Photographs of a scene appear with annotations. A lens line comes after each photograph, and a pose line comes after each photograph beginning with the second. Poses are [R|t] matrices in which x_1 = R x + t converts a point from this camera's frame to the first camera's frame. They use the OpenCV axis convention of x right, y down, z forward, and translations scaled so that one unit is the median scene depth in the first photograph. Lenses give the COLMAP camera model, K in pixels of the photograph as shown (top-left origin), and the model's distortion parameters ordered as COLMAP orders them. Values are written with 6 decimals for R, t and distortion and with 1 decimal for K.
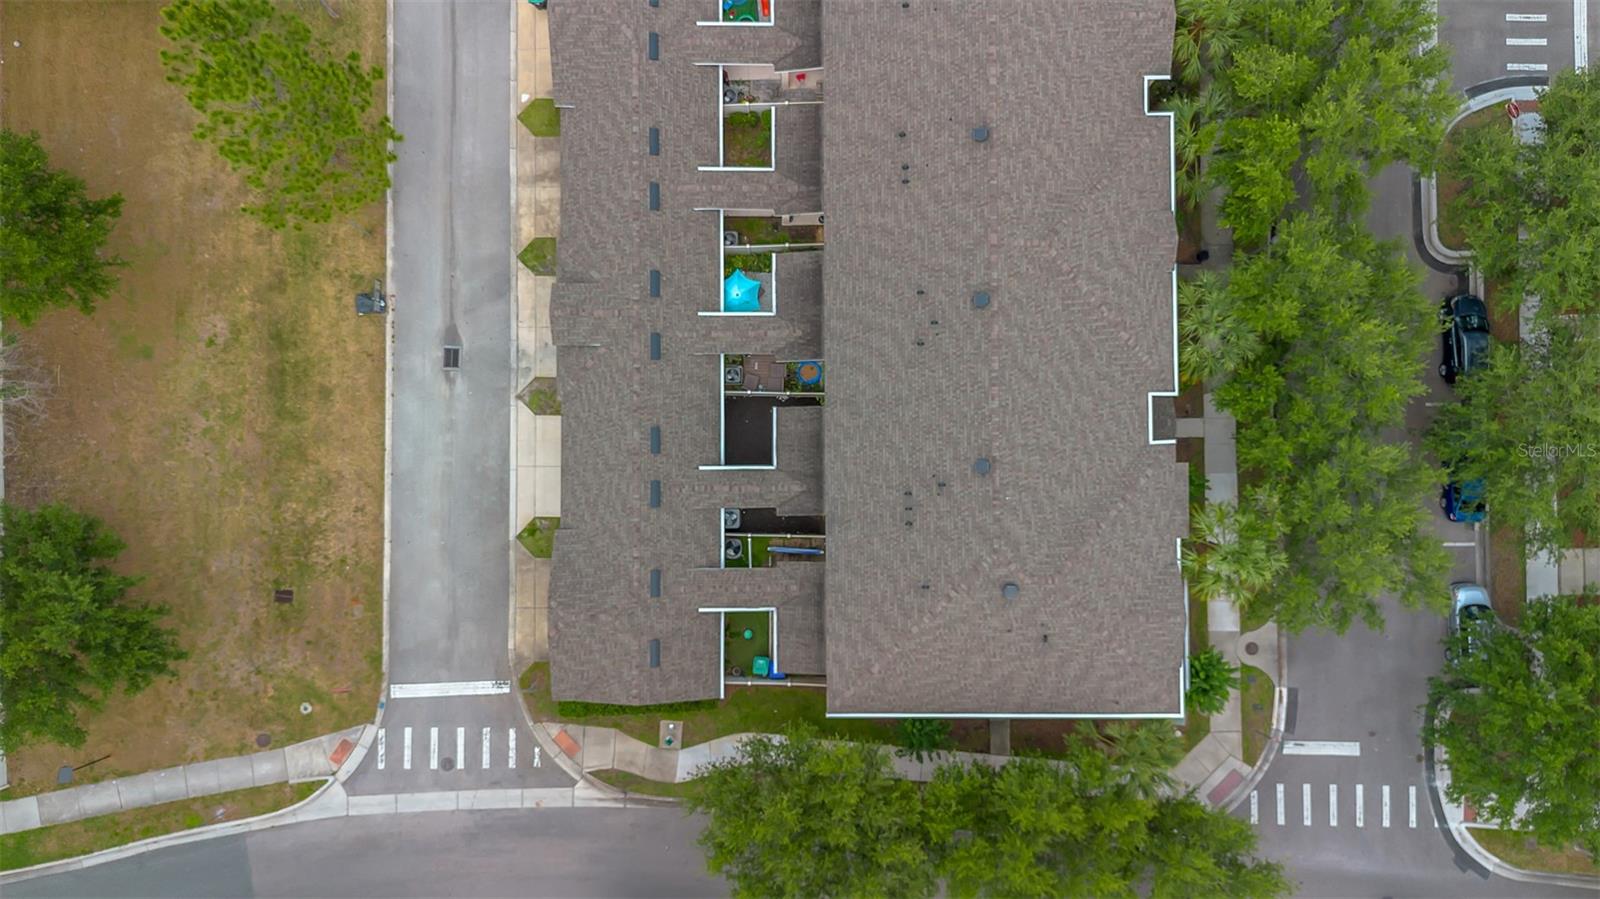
lens RADIAL K [[1134.3, 0, 799.0], [0, 1134.3, 450.0], [0, 0, 1]] dist [0.034931, -0.011032]
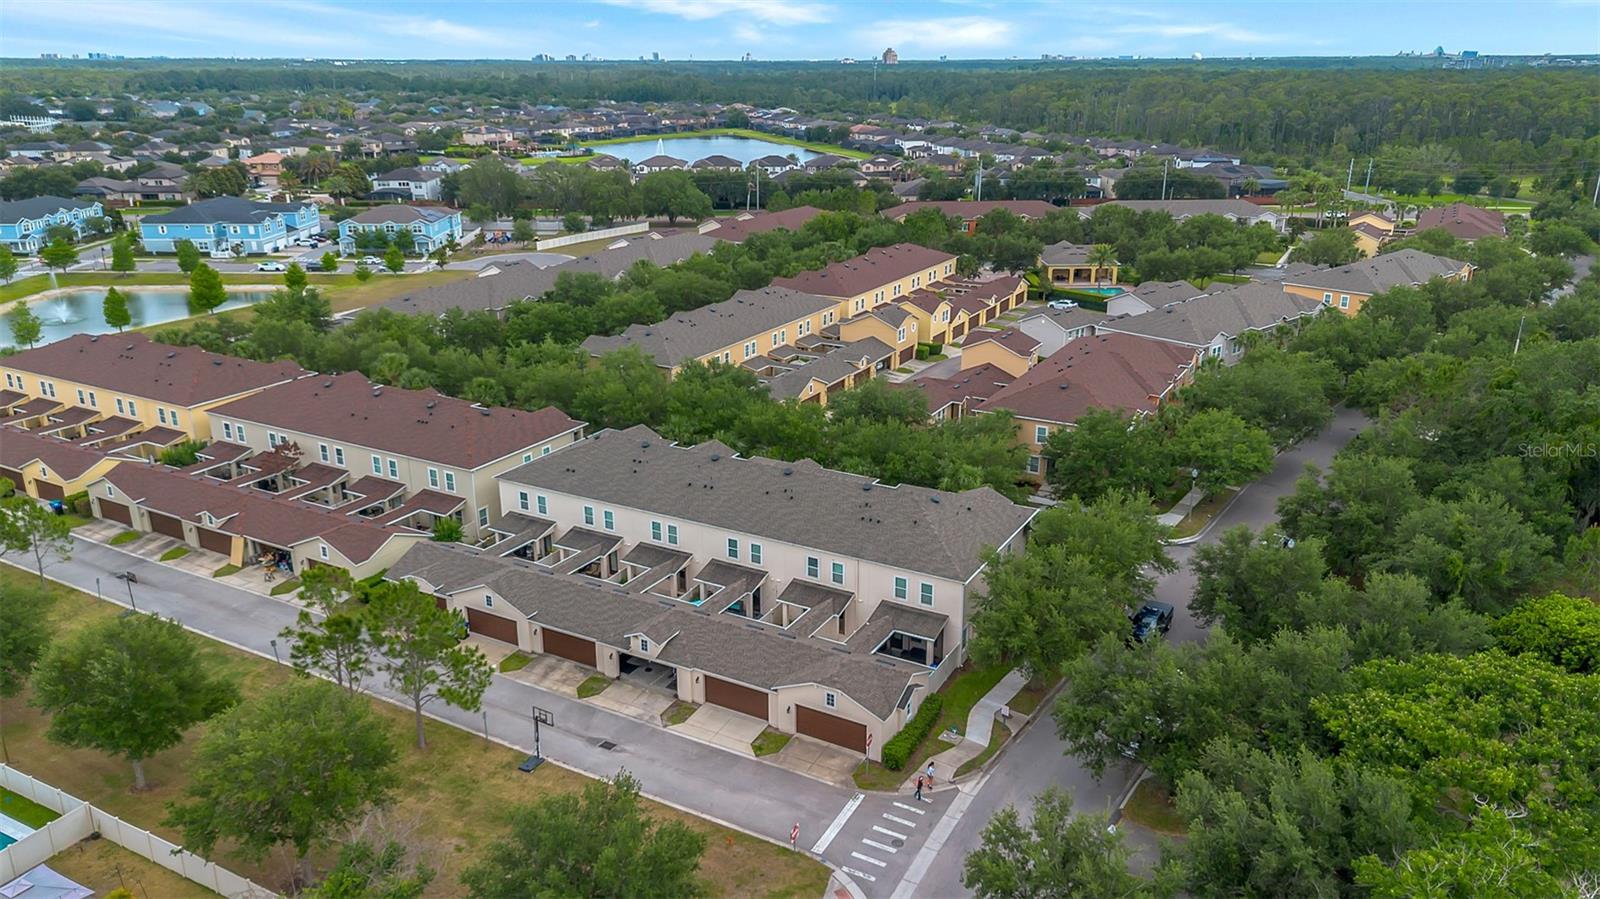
lens RADIAL K [[1134.3, 0, 801.2], [0, 1134.3, 436.5], [0, 0, 1]] dist [0.034931, -0.011032]
pose [[0.495784, -0.276187, 0.823358, -1.152901], [0.867901, 0.191147, -0.458487, 0.623174], [-0.030754, 0.941904, 0.334471, 0.252062]]
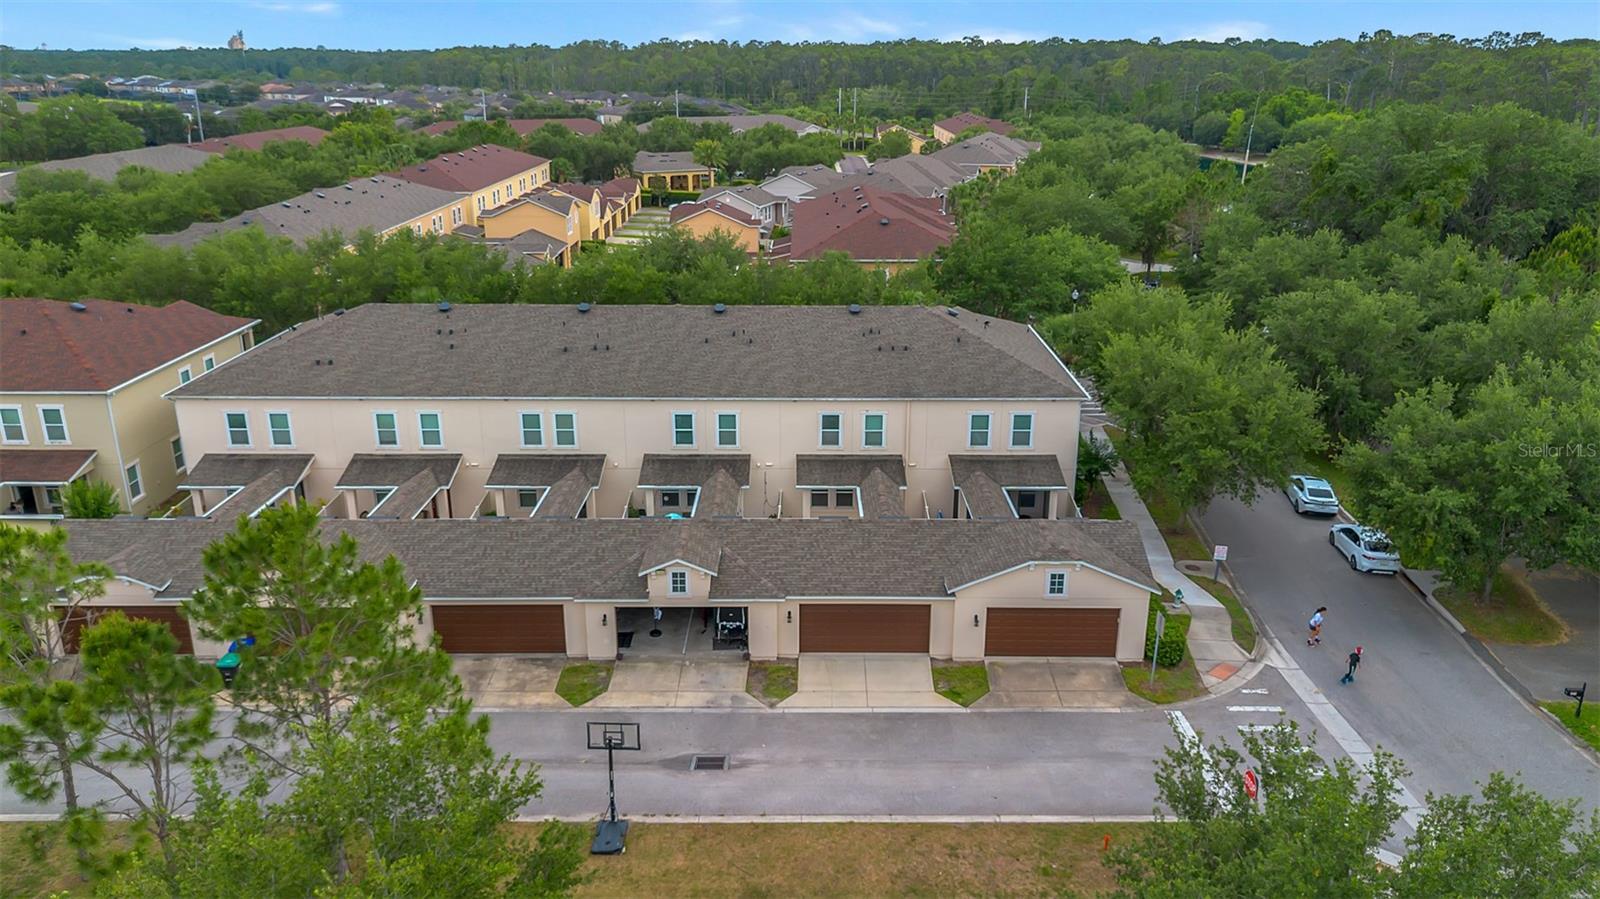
lens RADIAL K [[1134.3, 0, 796.7], [0, 1134.3, 454.6], [0, 0, 1]] dist [0.034931, -0.011032]
pose [[0.008491, -0.331253, 0.943504, -0.882797], [0.999054, 0.043052, 0.006124, -0.042319], [-0.042648, 0.942559, 0.331305, 0.611584]]
